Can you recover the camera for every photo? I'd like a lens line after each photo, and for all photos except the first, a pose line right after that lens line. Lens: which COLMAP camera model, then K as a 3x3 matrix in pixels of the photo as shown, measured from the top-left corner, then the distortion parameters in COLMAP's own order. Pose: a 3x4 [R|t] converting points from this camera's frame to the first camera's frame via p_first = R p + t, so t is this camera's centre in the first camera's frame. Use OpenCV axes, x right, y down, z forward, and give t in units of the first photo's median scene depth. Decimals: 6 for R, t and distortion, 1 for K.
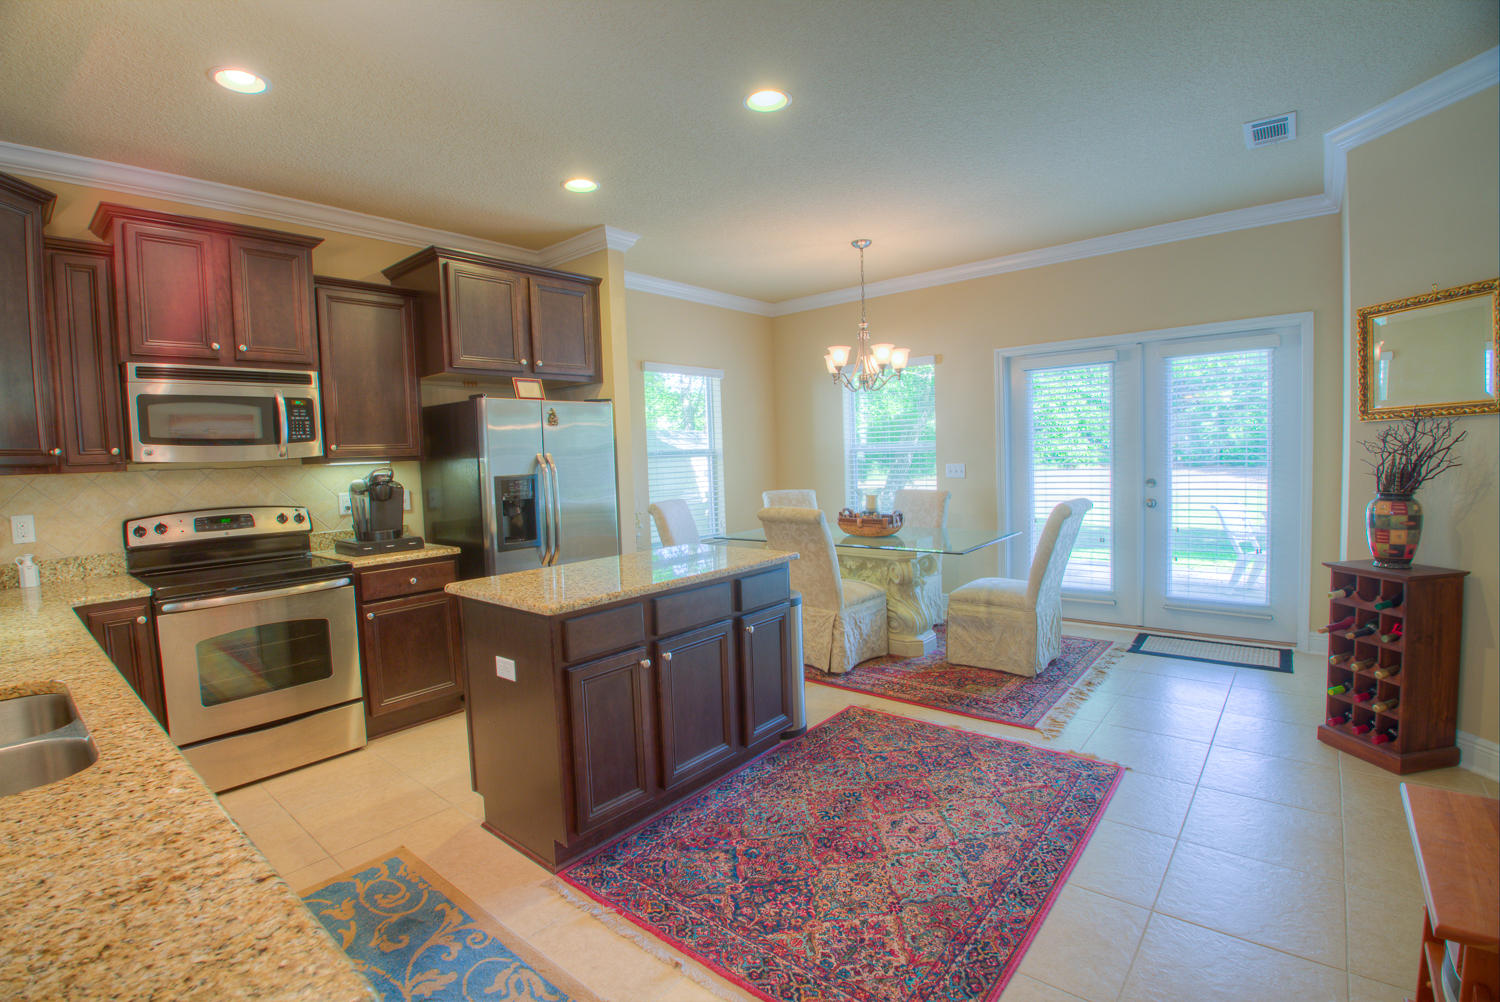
lens RADIAL K [[688.5, 0, 747.1], [0, 688.5, 496.4], [0, 0, 1]] dist [-0.040275, -0.003503]
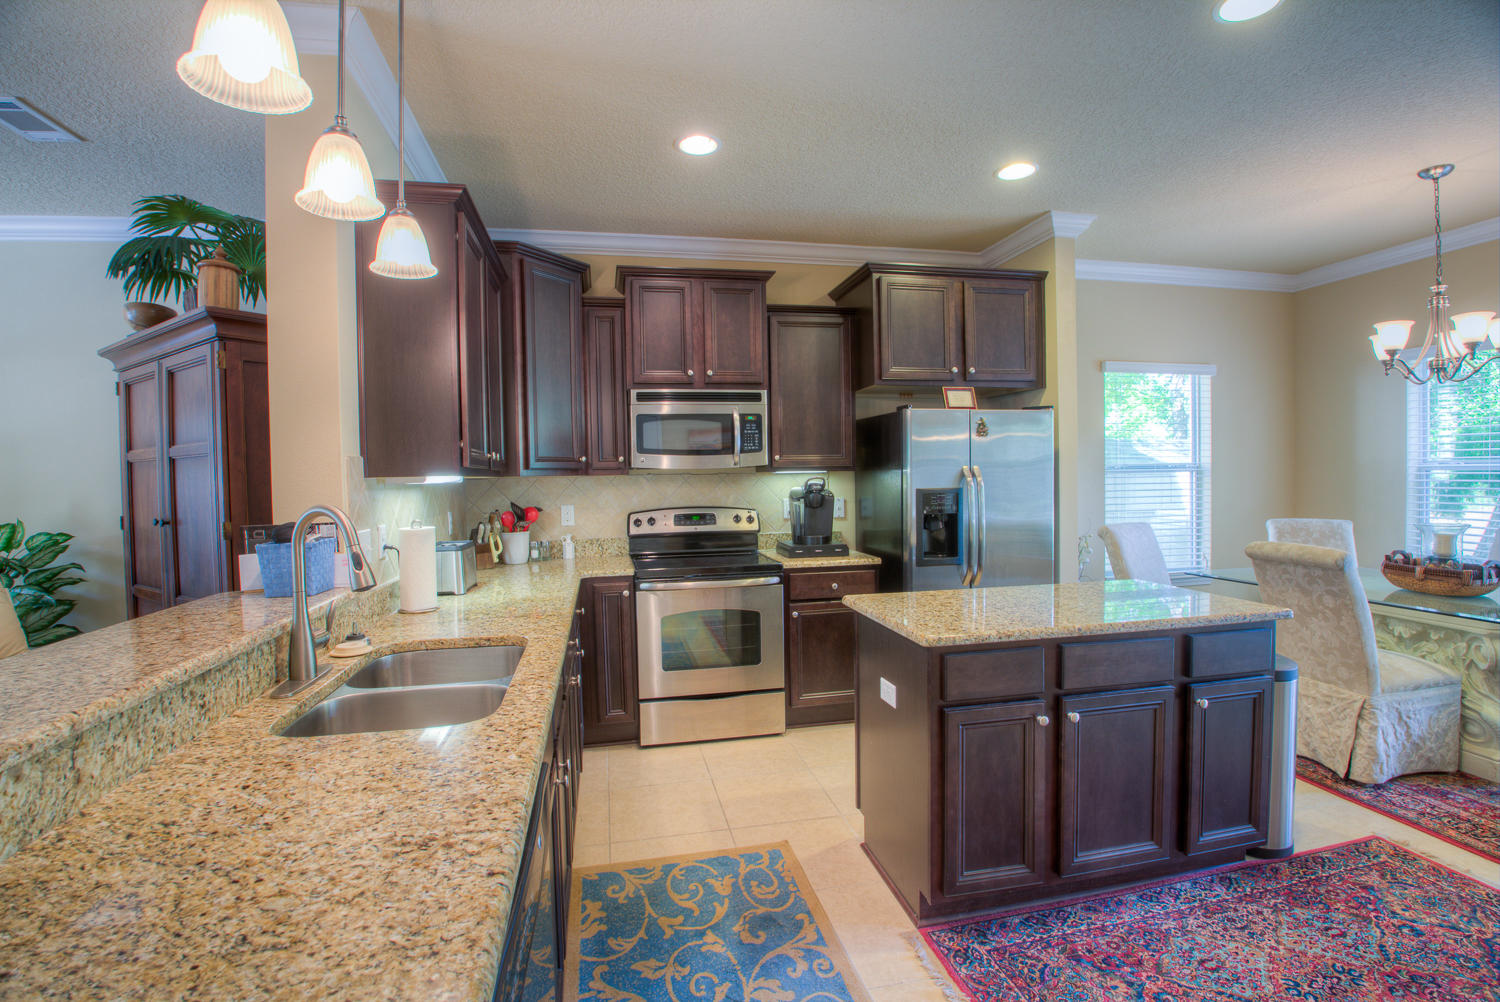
lens RADIAL K [[688.5, 0, 743.8], [0, 688.5, 496.3], [0, 0, 1]] dist [-0.040275, -0.003503]
pose [[0.785064, 0.040378, -0.618098, 0.050021], [-0.049486, 0.998772, 0.002393, -0.009790], [0.617435, 0.028709, 0.786098, 0.087513]]
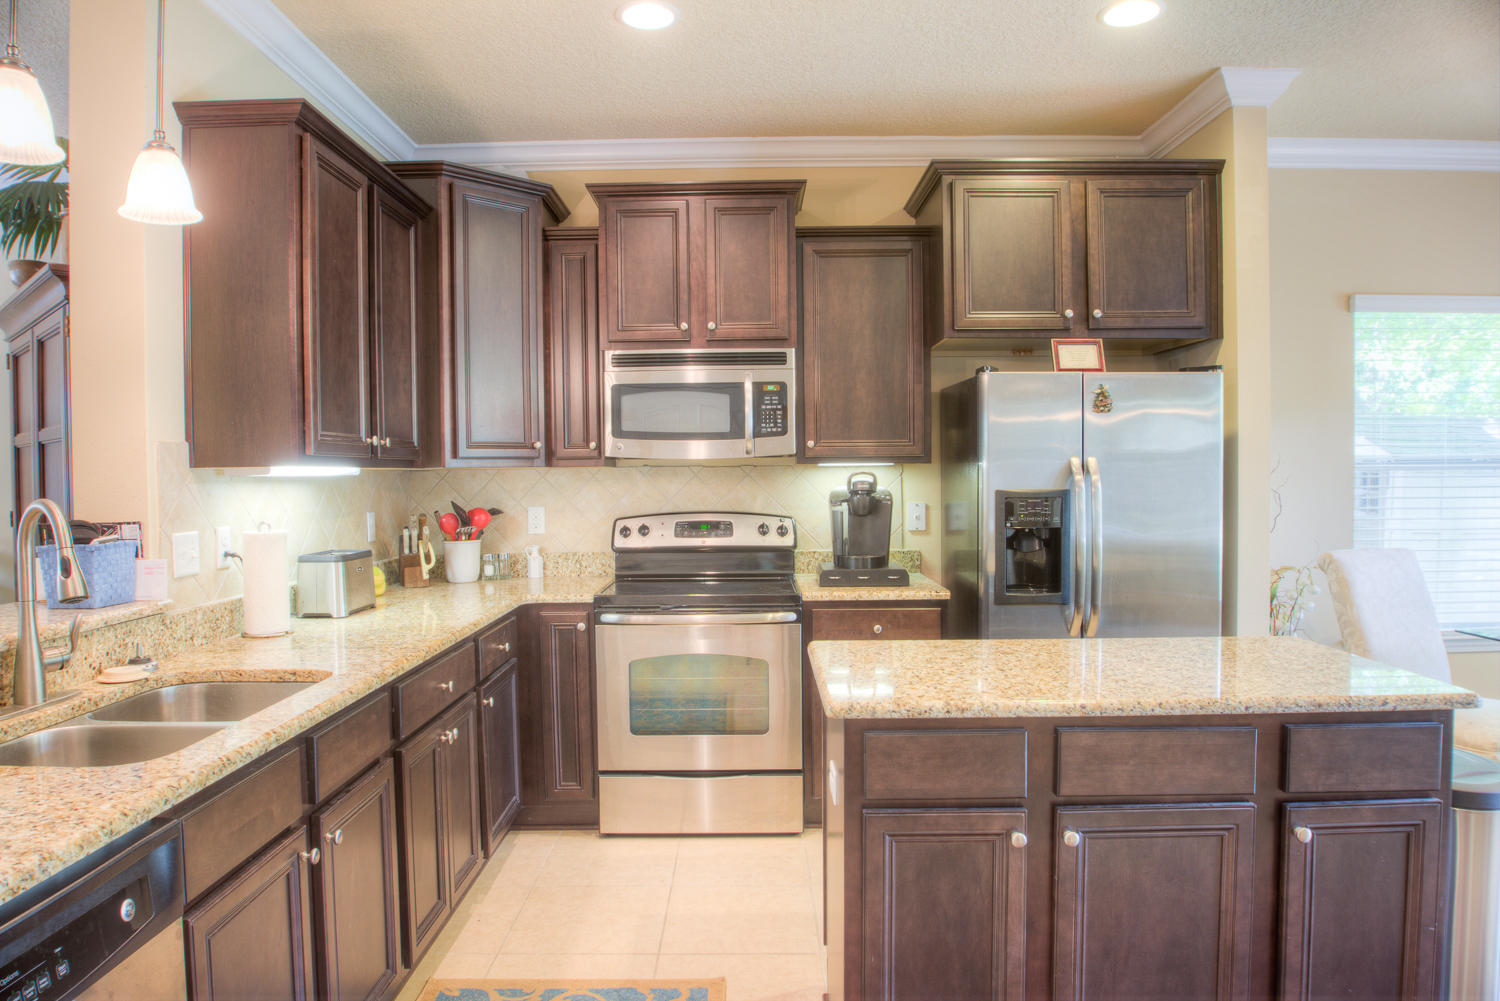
lens RADIAL K [[971.4, 0, 744.8], [0, 971.4, 503.1], [0, 0, 1]] dist [-0.061020, 0.001872]
pose [[0.640949, 0.054655, -0.765635, 0.218848], [-0.061831, 0.997897, 0.019473, -0.022709], [0.765089, 0.034859, 0.642980, 0.239870]]
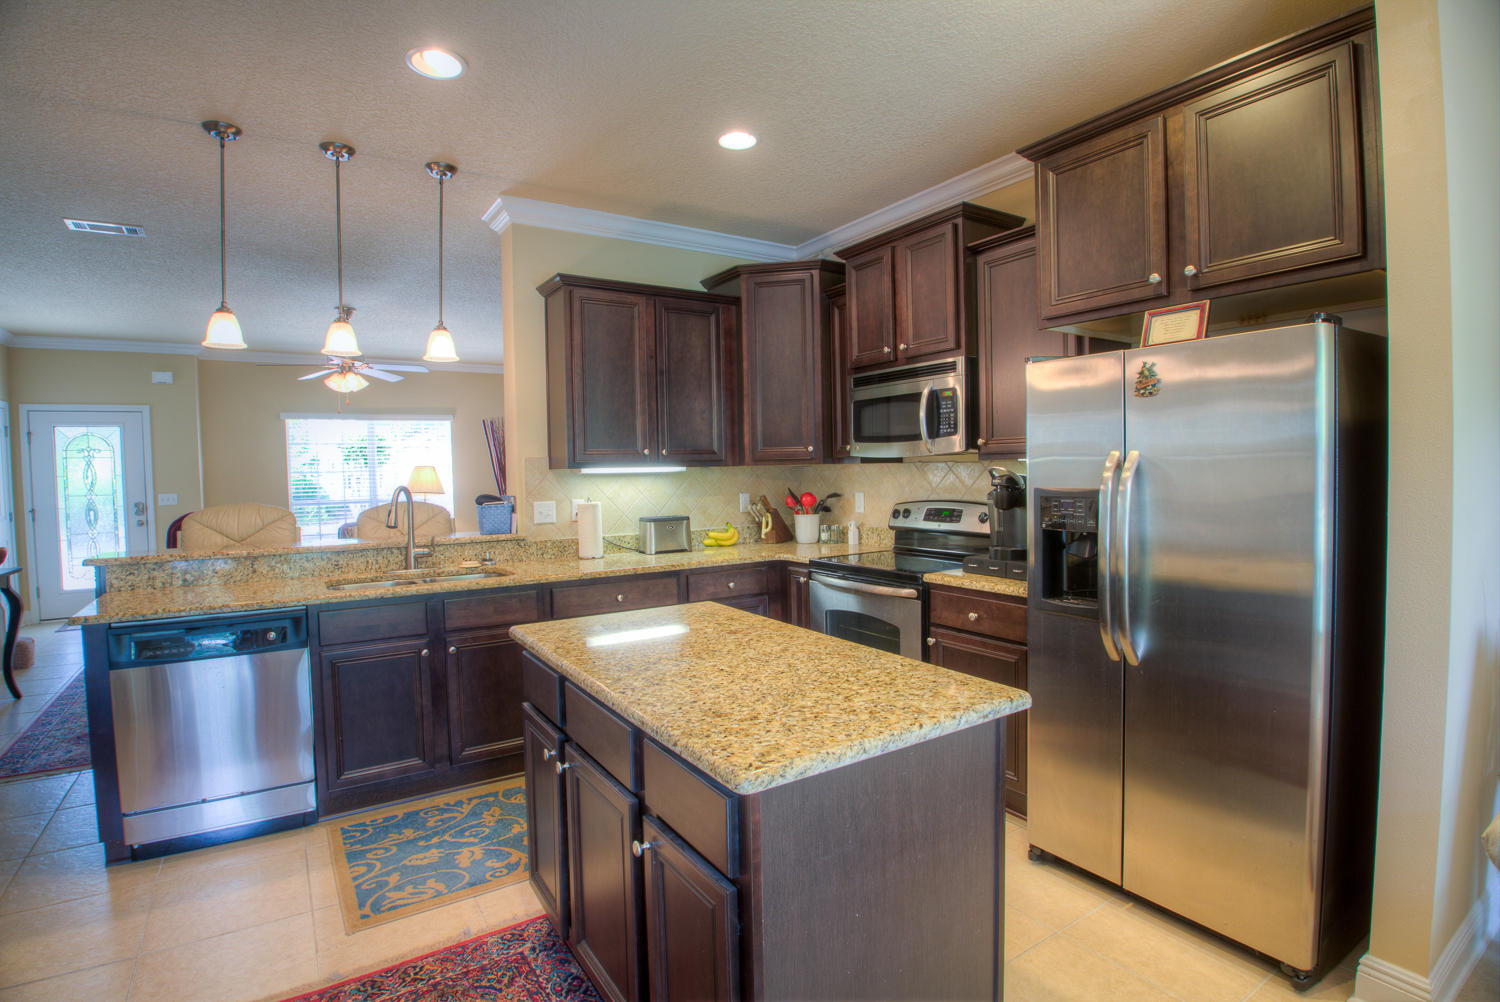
lens RADIAL K [[740.5, 0, 745.0], [0, 740.5, 497.9], [0, 0, 1]] dist [-0.041480, -0.001684]
pose [[-0.294718, 0.078496, -0.952355, 0.395040], [-0.030530, 0.995338, 0.091486, -0.083602], [0.955097, 0.056038, -0.290947, 1.066899]]
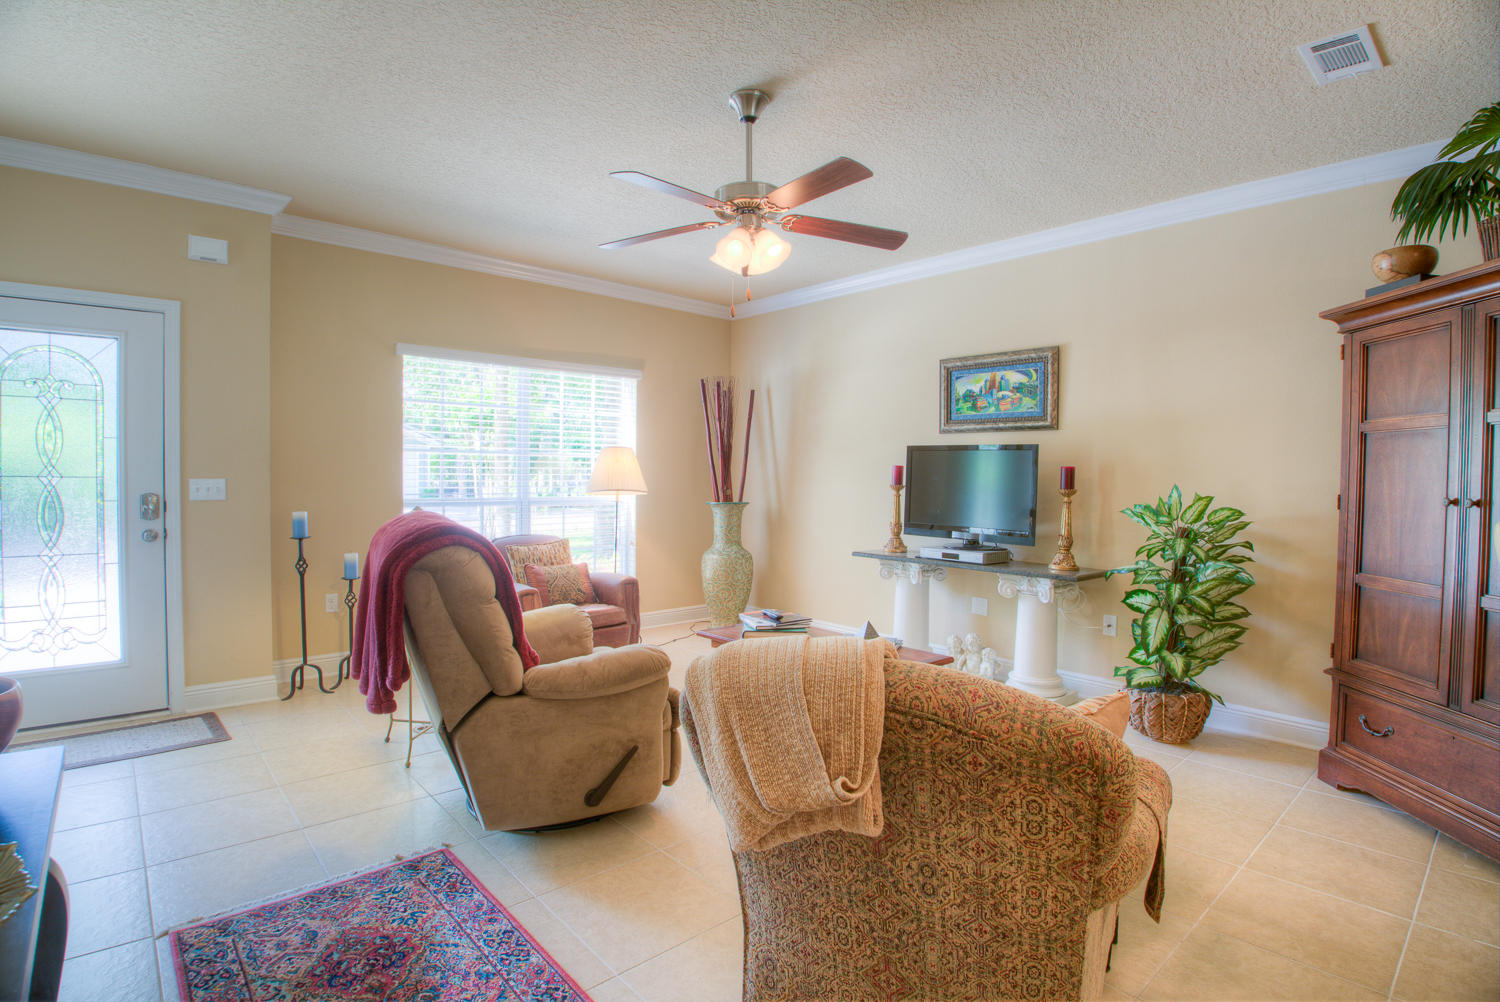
lens RADIAL K [[740.5, 0, 747.1], [0, 740.5, 502.2], [0, 0, 1]] dist [-0.041480, -0.001684]
pose [[-0.142901, 0.069932, -0.987263, -0.230110], [-0.068965, 0.994373, 0.080418, 0.057060], [0.987331, 0.079578, -0.137274, -0.369805]]
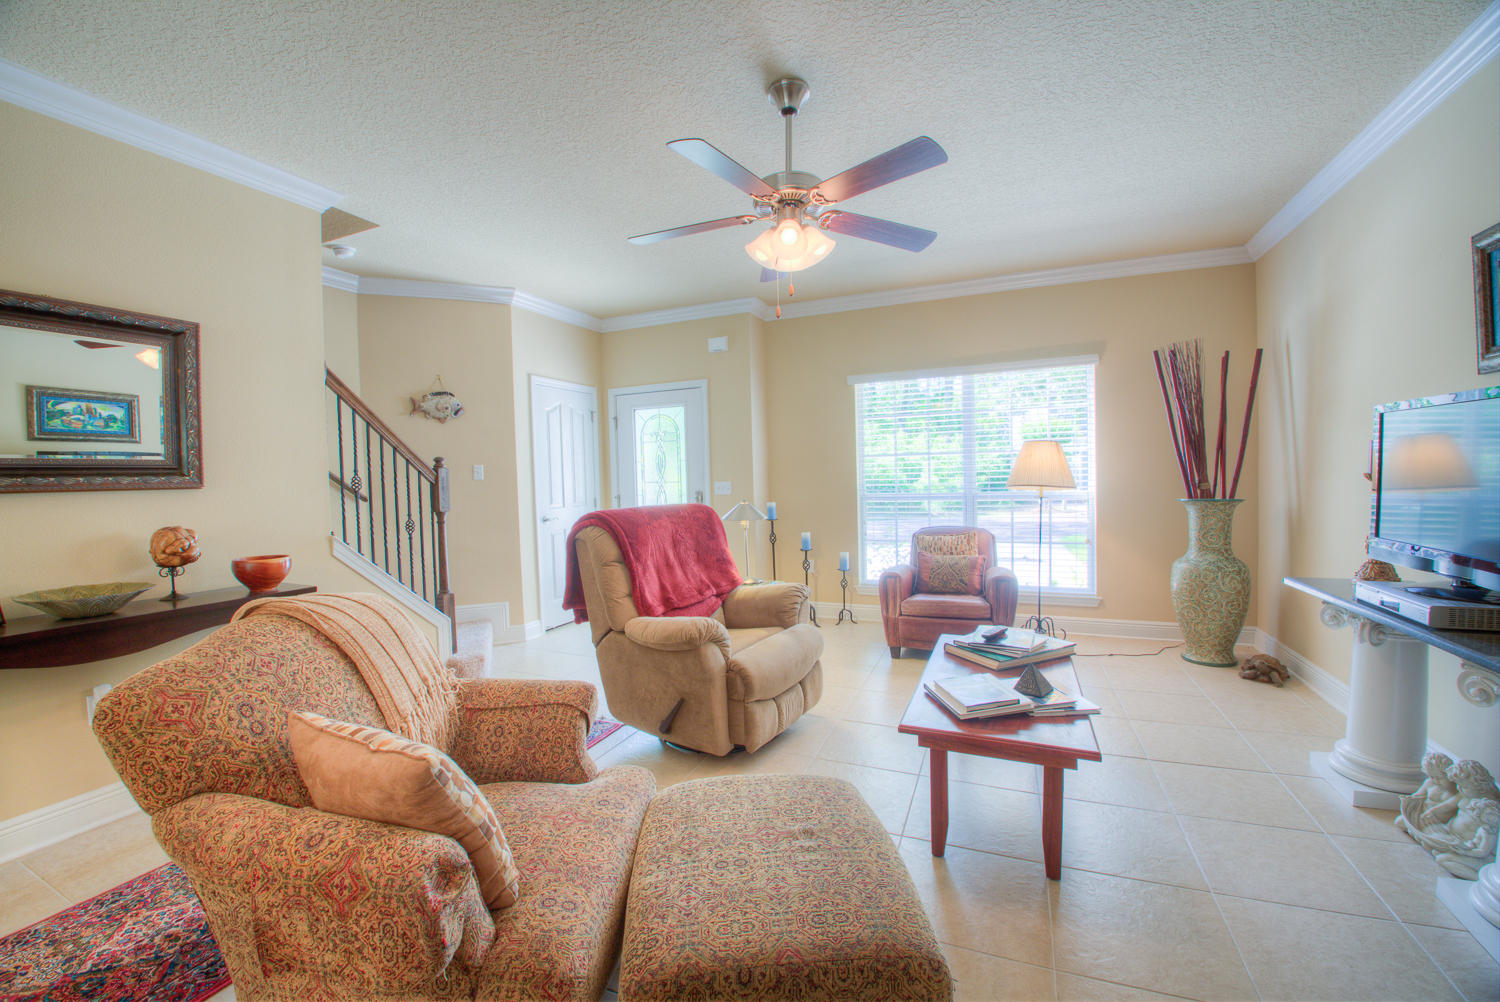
lens RADIAL K [[603.1, 0, 743.9], [0, 603.1, 495.3], [0, 0, 1]] dist [-0.036996, -0.001250]
pose [[-0.957496, 0.069300, -0.280000, -0.877221], [0.041802, 0.993801, 0.103018, 0.044077], [0.285403, 0.086935, -0.954457, 0.195459]]
